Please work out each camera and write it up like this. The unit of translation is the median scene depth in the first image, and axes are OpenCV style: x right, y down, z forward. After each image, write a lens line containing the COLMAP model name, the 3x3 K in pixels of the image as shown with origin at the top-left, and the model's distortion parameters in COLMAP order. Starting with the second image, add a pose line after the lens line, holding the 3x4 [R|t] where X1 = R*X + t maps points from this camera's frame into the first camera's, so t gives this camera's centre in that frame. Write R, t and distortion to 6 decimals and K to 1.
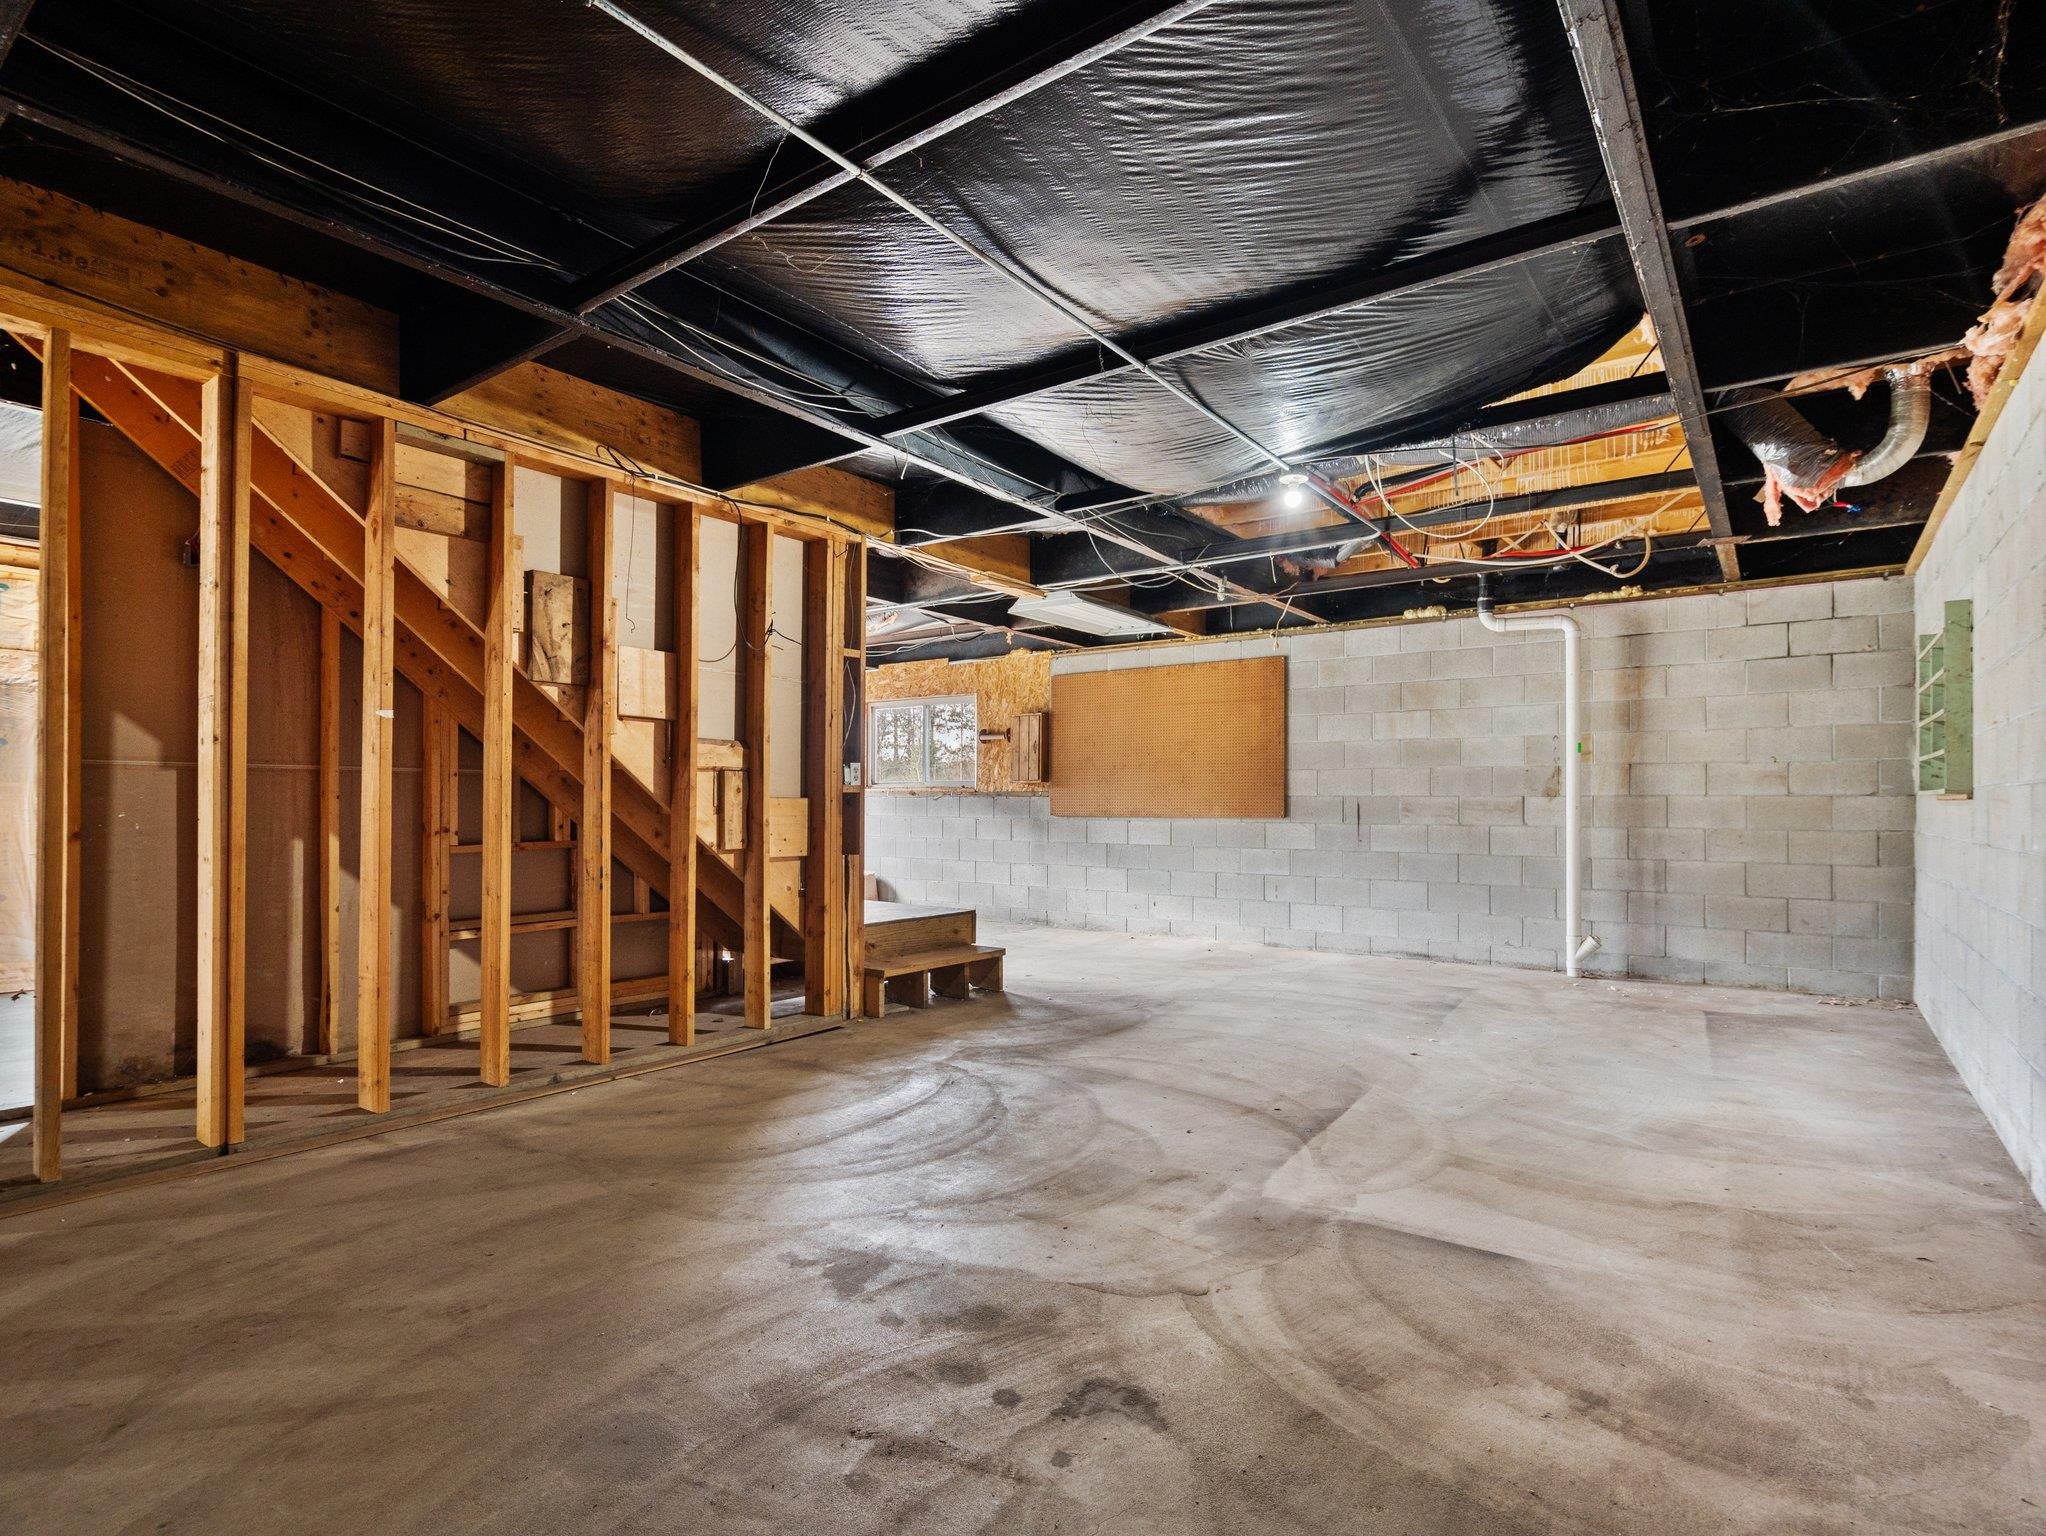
lens RADIAL K [[1042.5, 0, 1020.7], [0, 1042.5, 786.5], [0, 0, 1]] dist [0.003553, 0.000503]
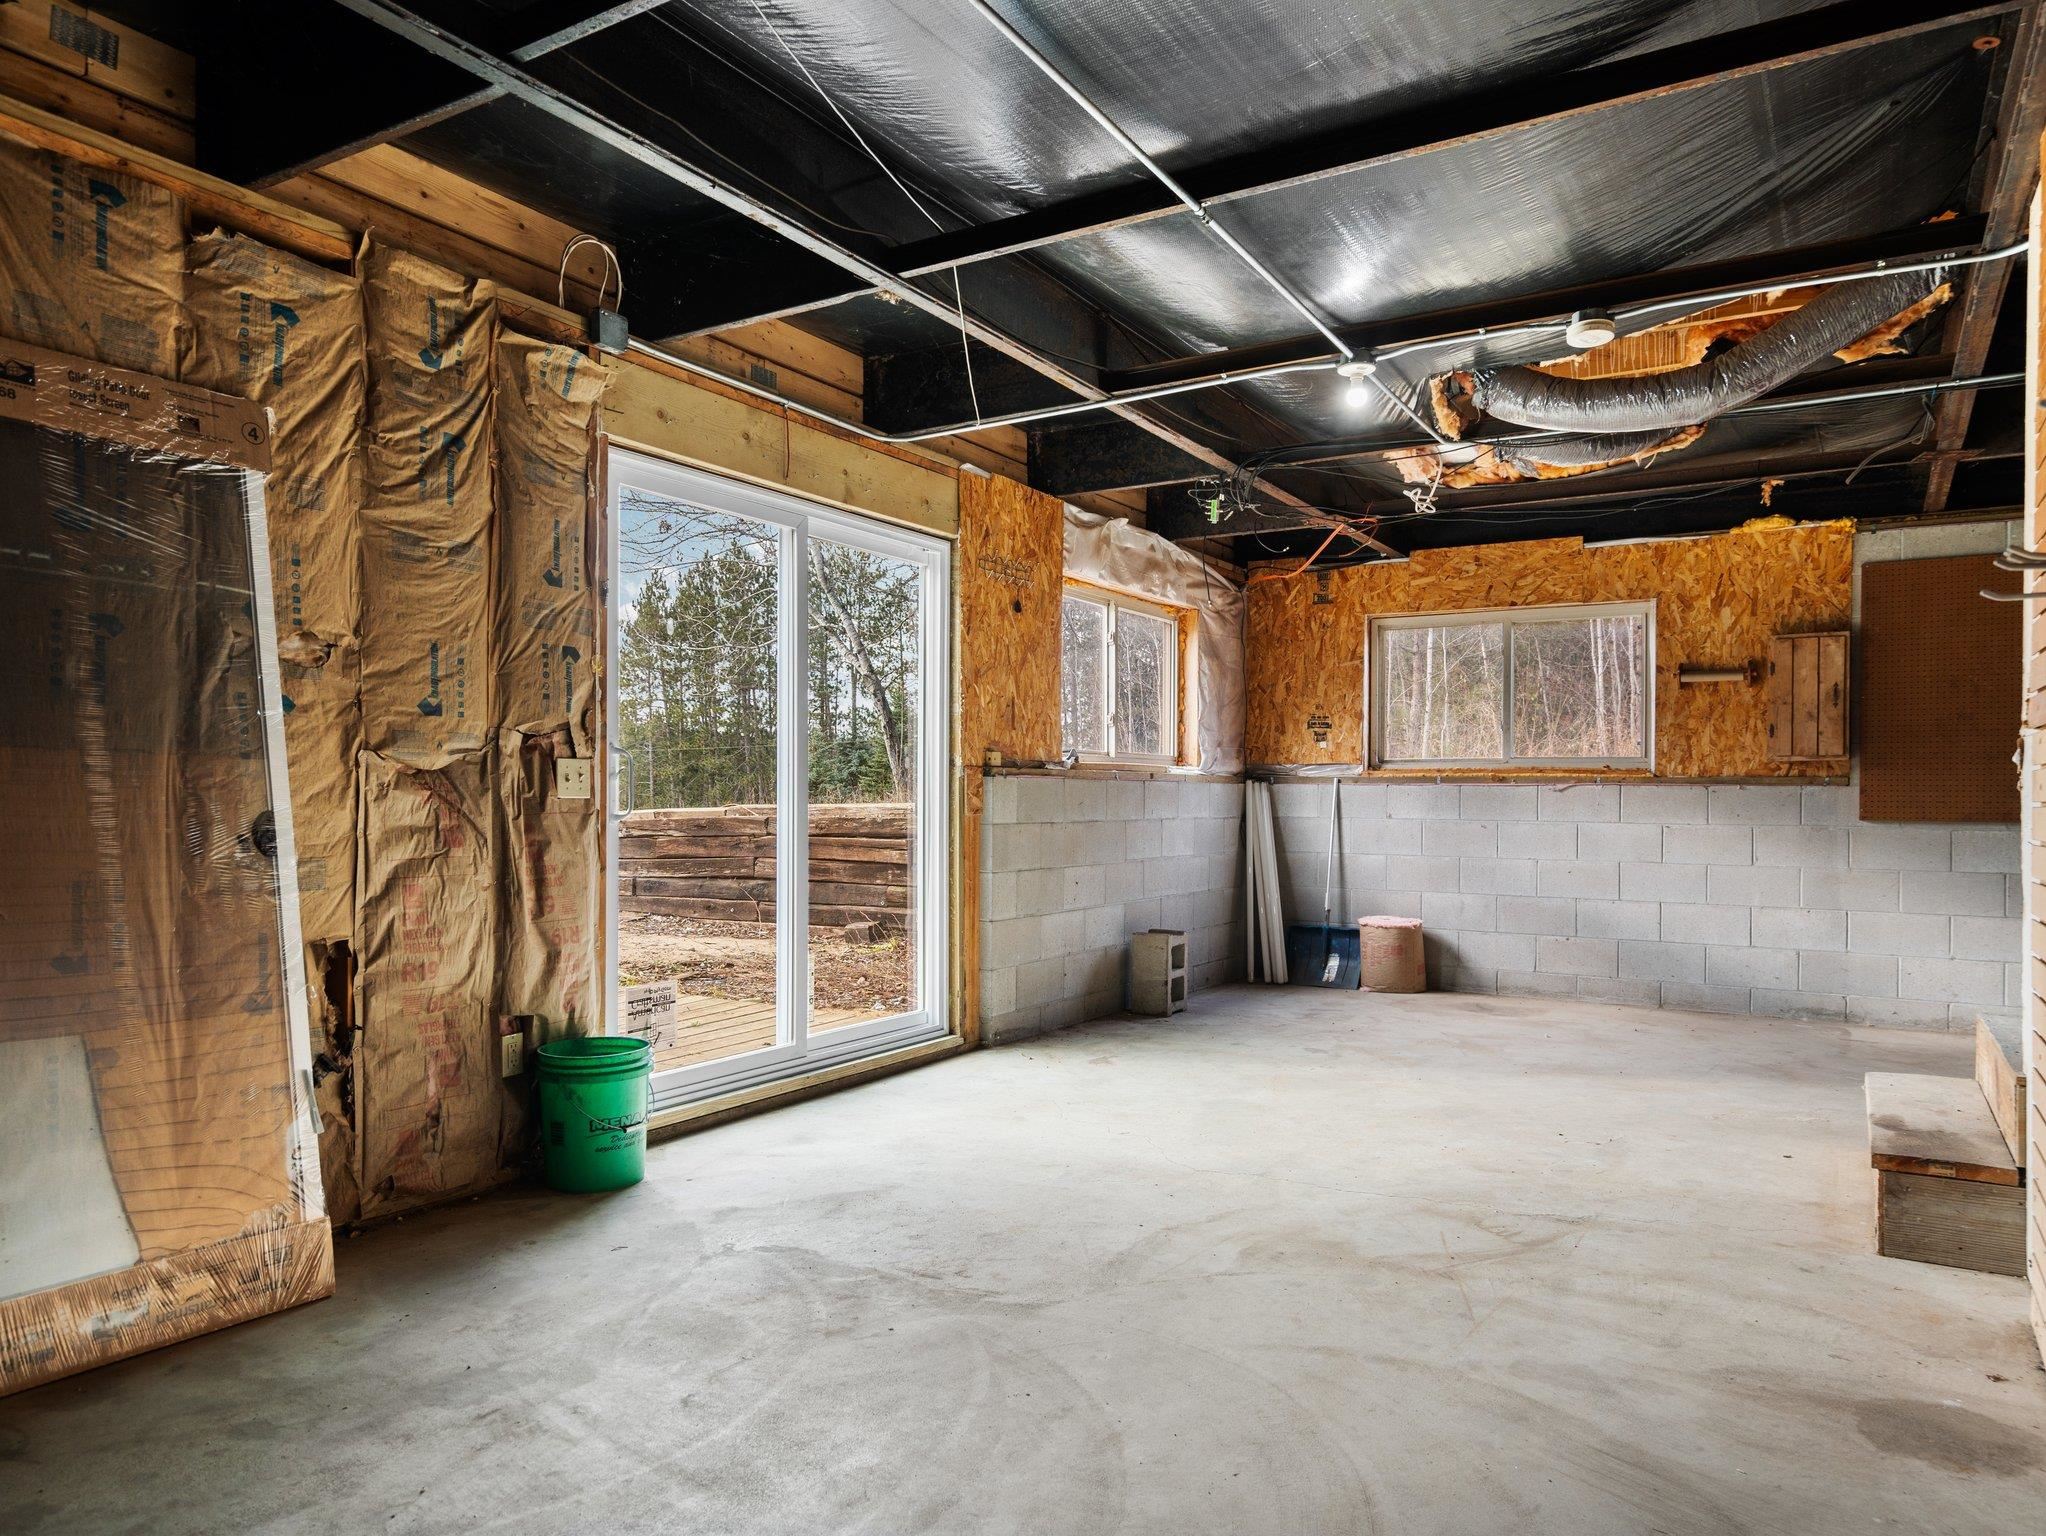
lens RADIAL K [[1316.5, 0, 1027.0], [0, 1316.5, 766.7], [0, 0, 1]] dist [0.021171, 0.000717]
pose [[0.996518, 0.002540, 0.083334, -0.423093], [-0.002515, 0.999997, -0.000401, 0.000842], [-0.083334, 0.000190, 0.996522, 0.321016]]
